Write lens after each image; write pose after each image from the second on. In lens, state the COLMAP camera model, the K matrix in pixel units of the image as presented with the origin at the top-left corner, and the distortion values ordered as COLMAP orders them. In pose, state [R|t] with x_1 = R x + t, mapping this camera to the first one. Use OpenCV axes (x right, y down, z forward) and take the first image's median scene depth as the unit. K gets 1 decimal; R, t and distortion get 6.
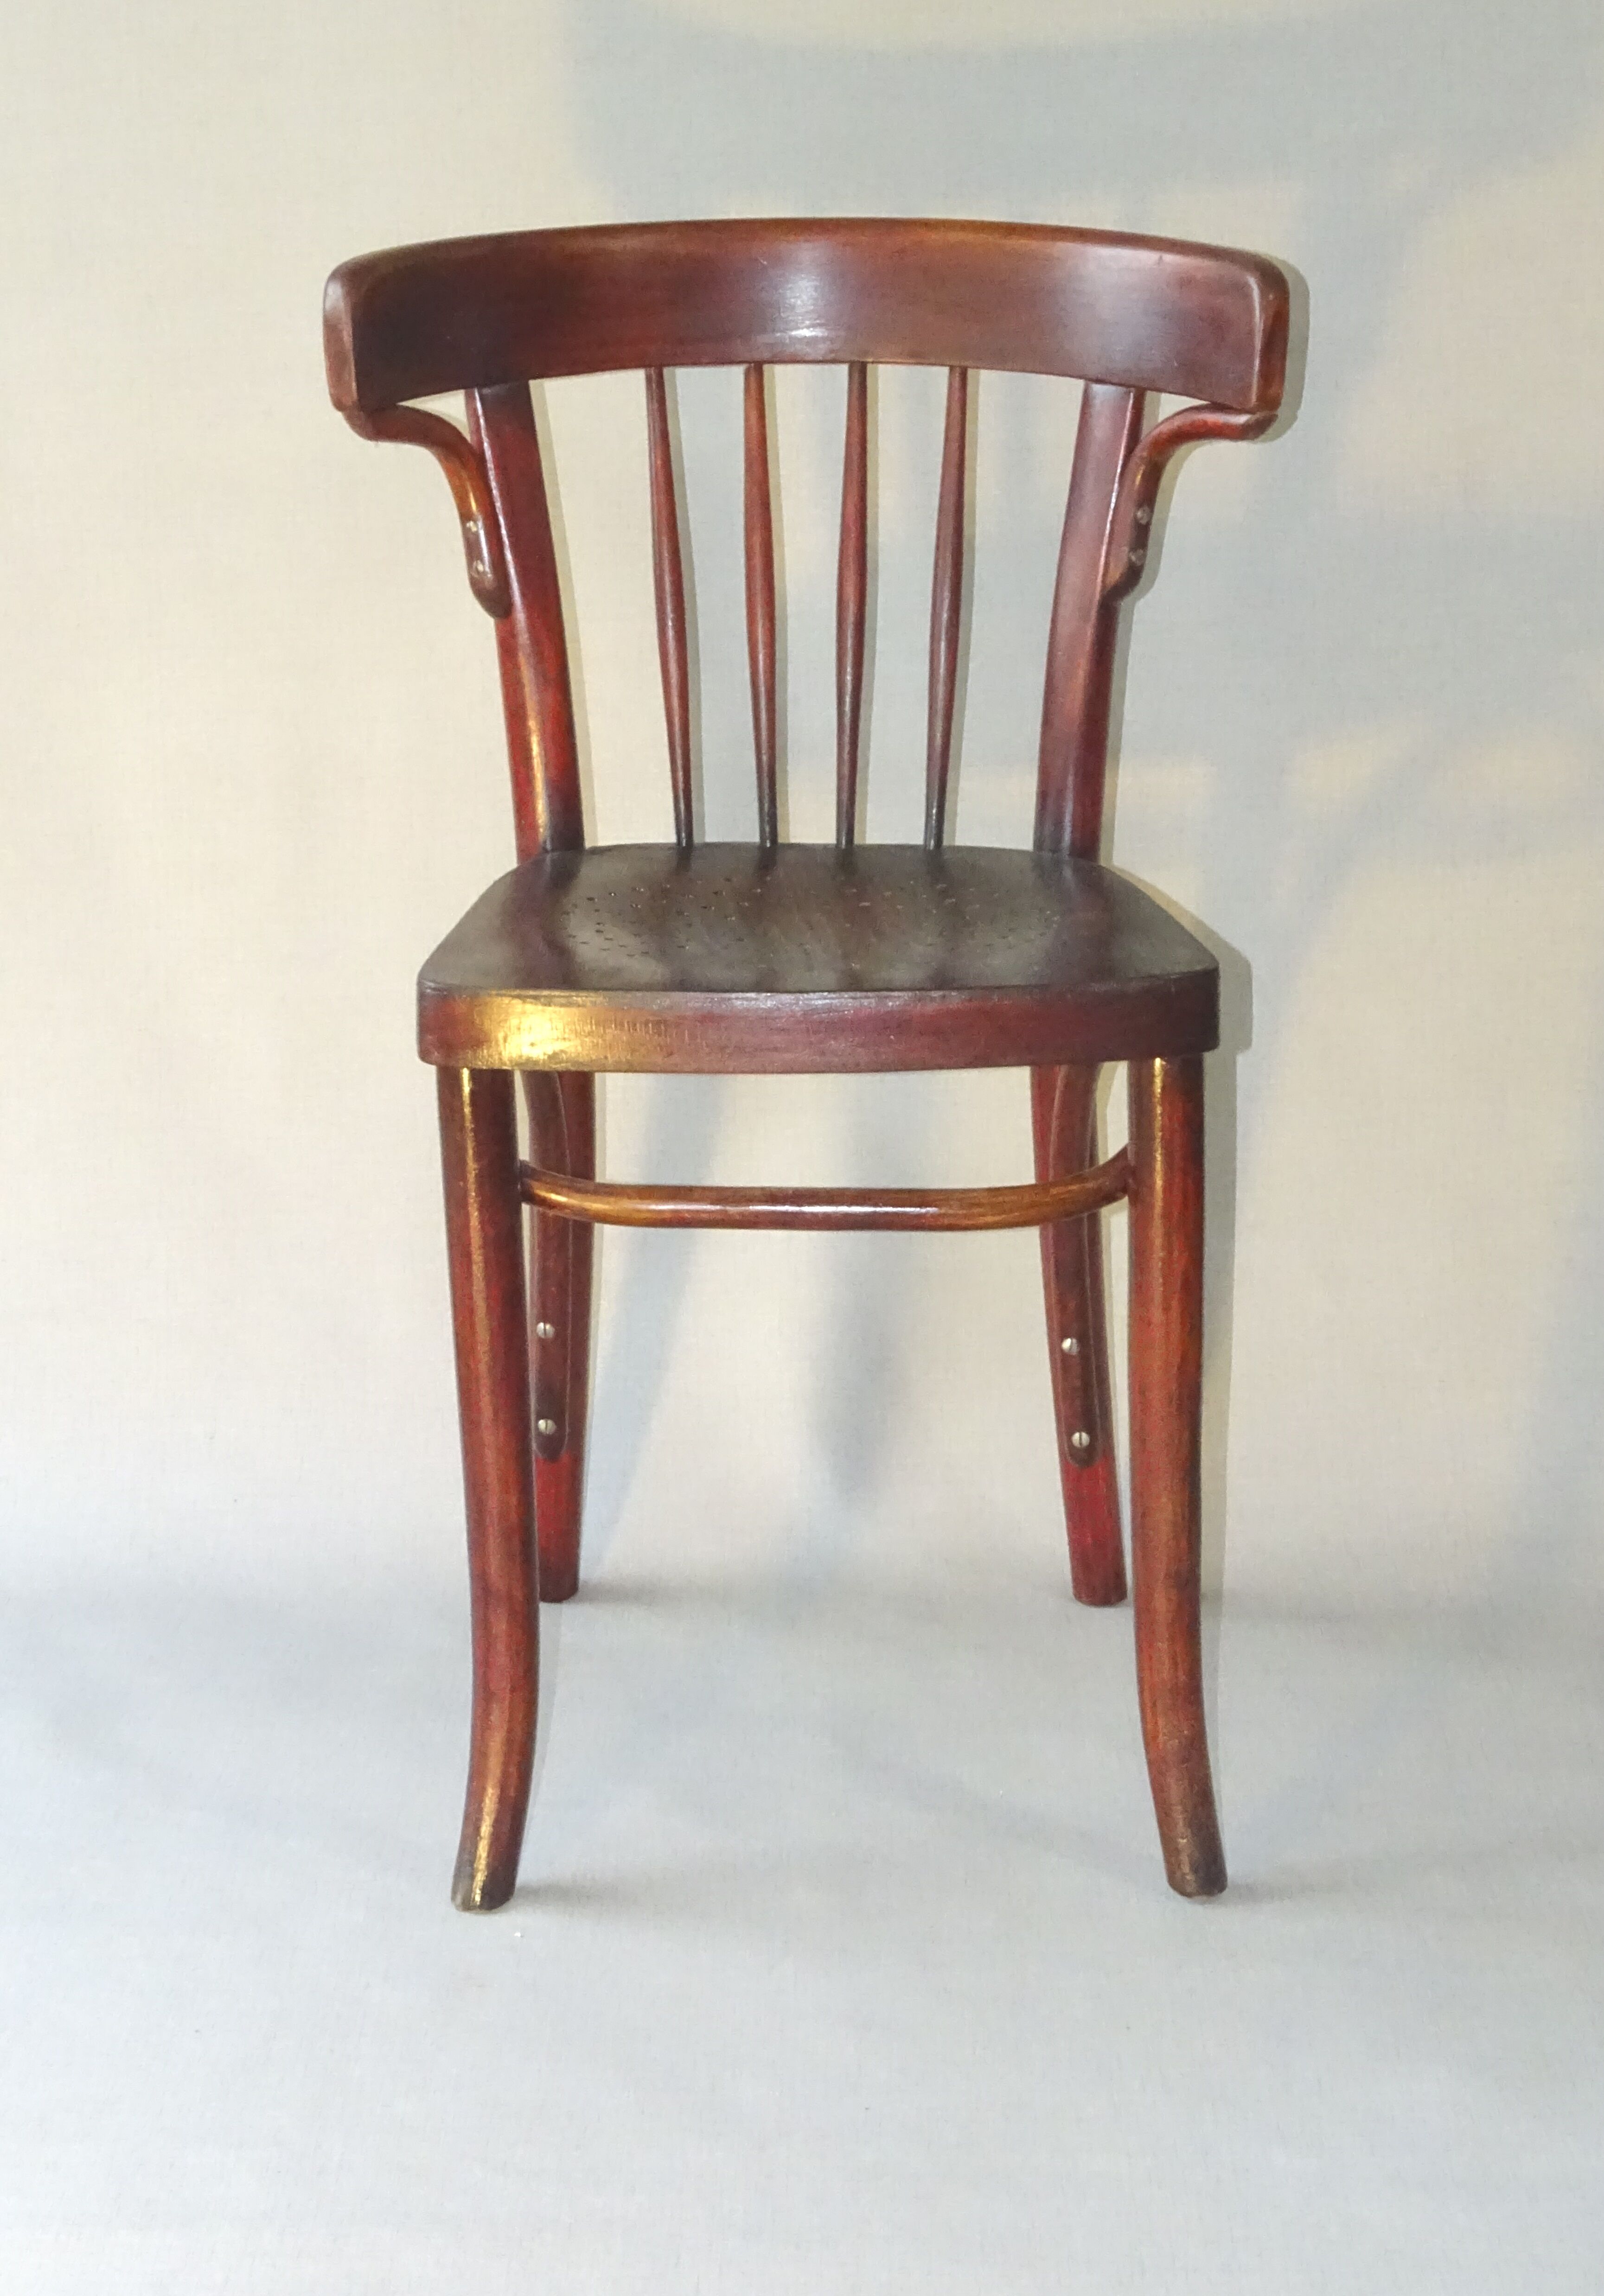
lens RADIAL K [[1147.4, 0, 781.3], [0, 1147.4, 1146.3], [0, 0, 1]] dist [0.002457, 0.000241]
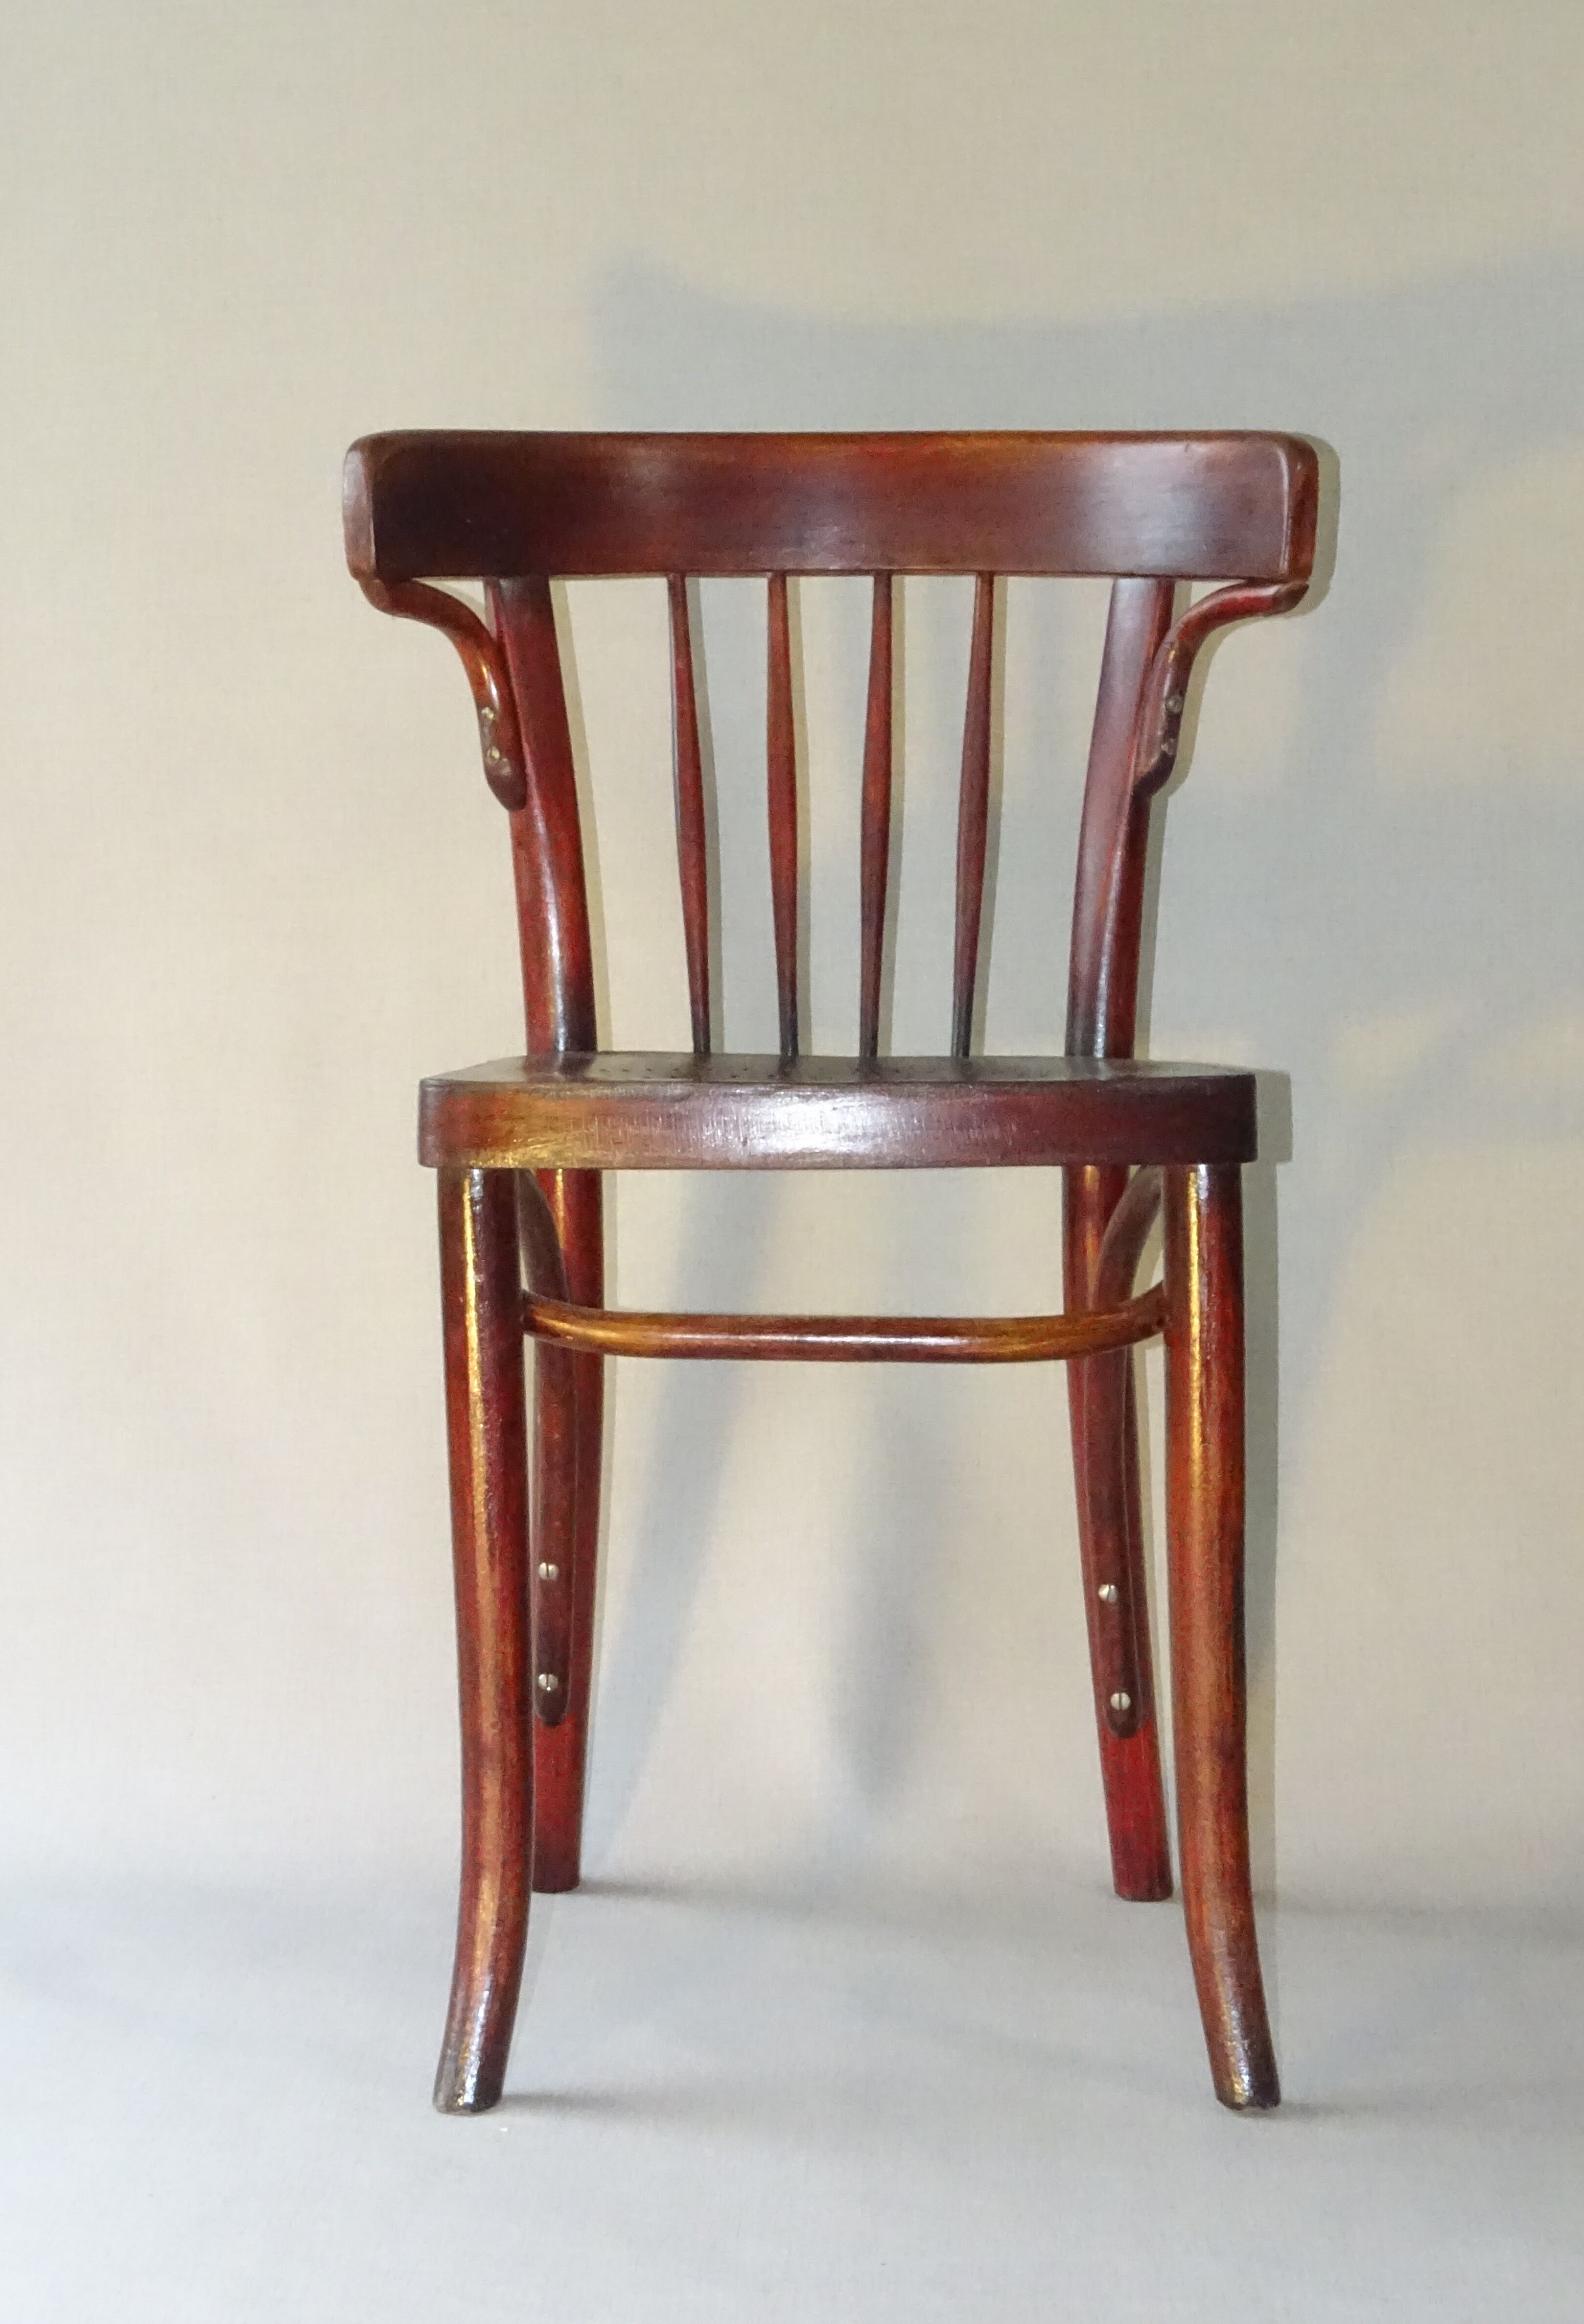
lens RADIAL K [[1205.4, 0, 792.0], [0, 1205.4, 1162.0], [0, 0, 1]] dist [-0.001489, -0.000043]
pose [[0.999970, 0.006253, -0.004474, -0.003708], [-0.006496, 0.998380, -0.056530, -0.106979], [0.004113, 0.056557, 0.998391, -0.001859]]
